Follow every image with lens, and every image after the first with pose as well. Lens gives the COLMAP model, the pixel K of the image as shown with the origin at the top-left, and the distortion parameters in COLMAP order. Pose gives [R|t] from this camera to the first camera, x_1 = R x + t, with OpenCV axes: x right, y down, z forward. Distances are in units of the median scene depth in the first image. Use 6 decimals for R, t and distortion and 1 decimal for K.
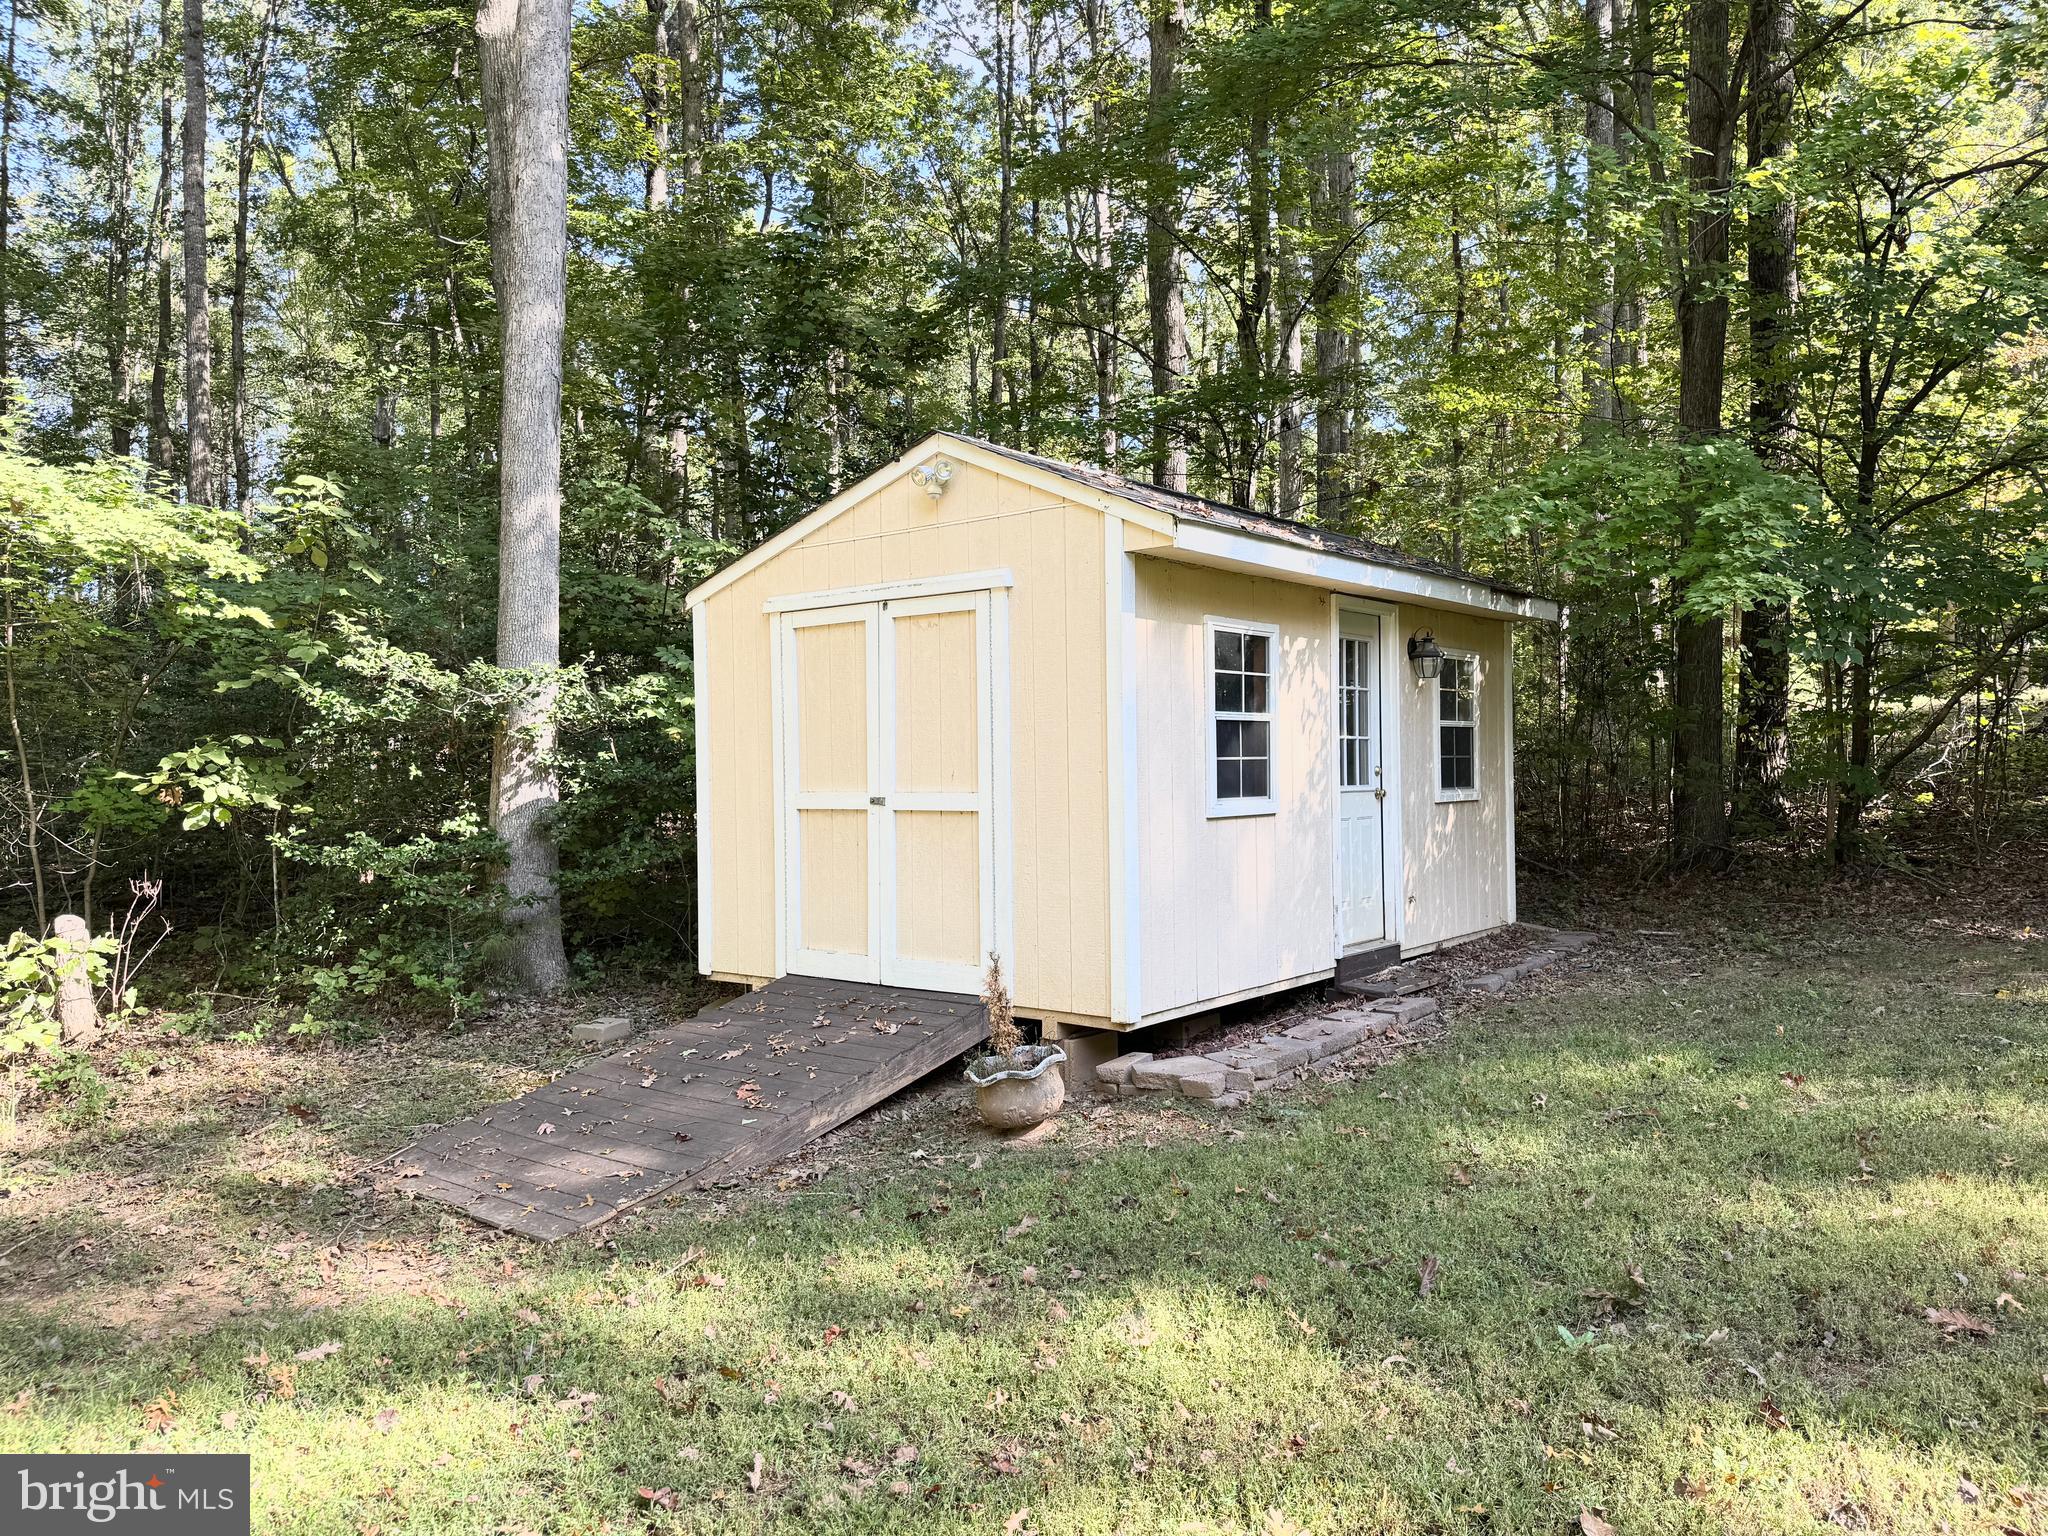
lens RADIAL K [[1403.1, 0, 1034.3], [0, 1403.1, 763.3], [0, 0, 1]] dist [0.094117, -0.154274]
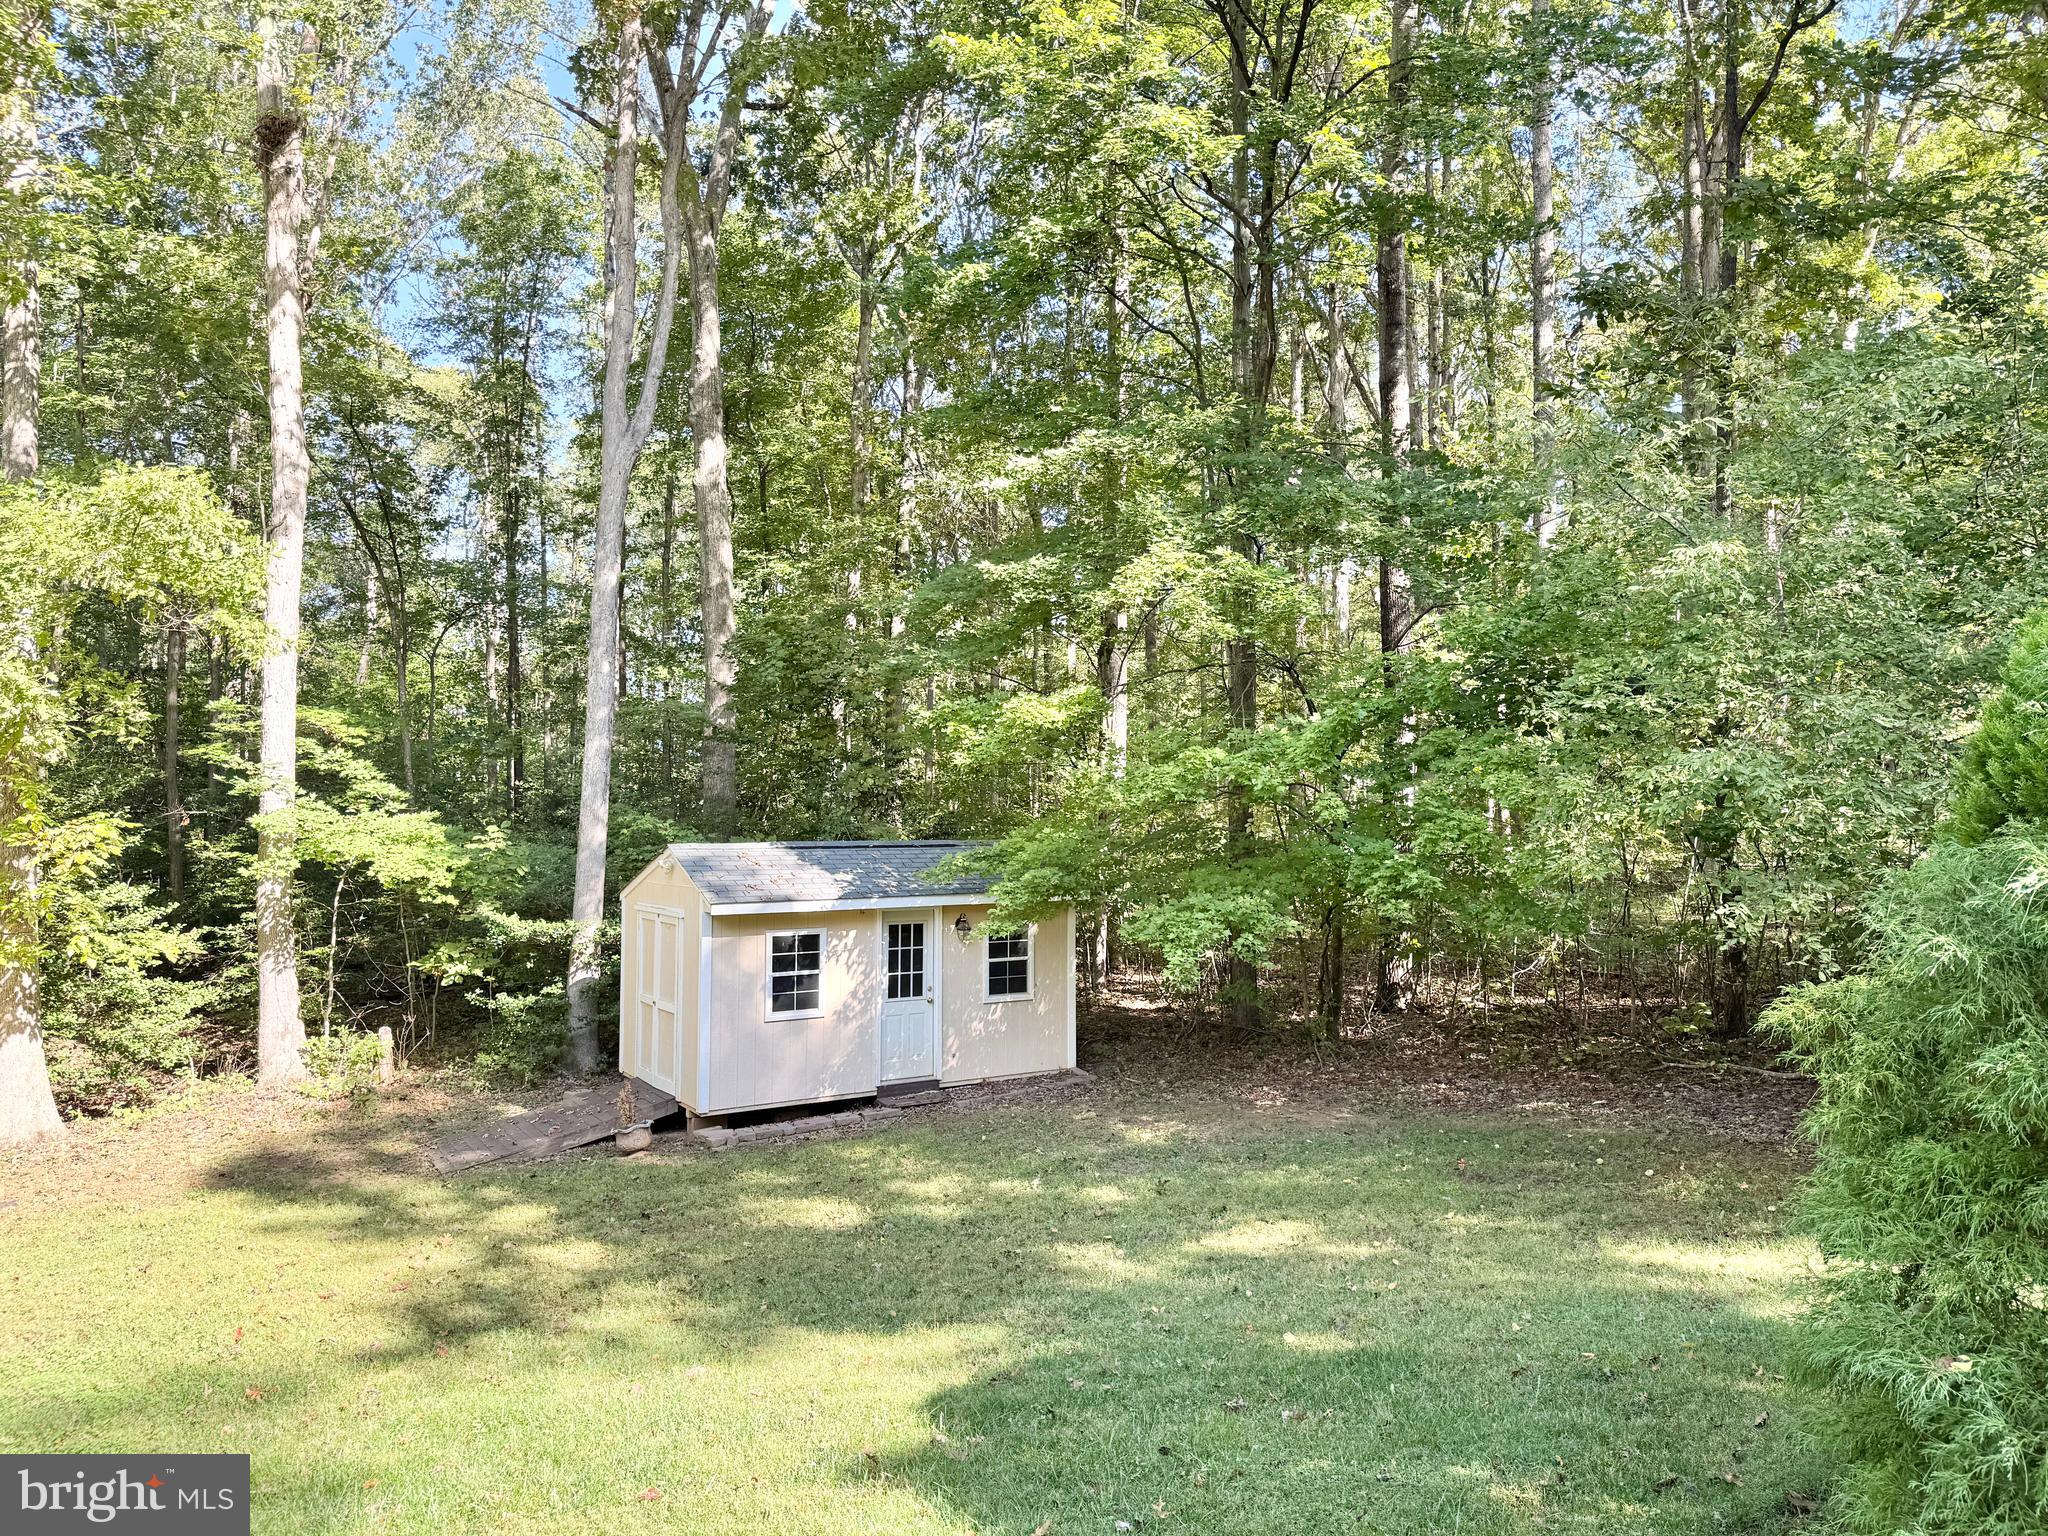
lens RADIAL K [[1403.1, 0, 1034.3], [0, 1403.1, 763.3], [0, 0, 1]] dist [0.094117, -0.154274]
pose [[0.947014, 0.000938, -0.321190, 1.007947], [-0.014983, 0.999036, -0.041260, -0.229413], [0.320842, 0.043886, 0.946116, -0.818444]]
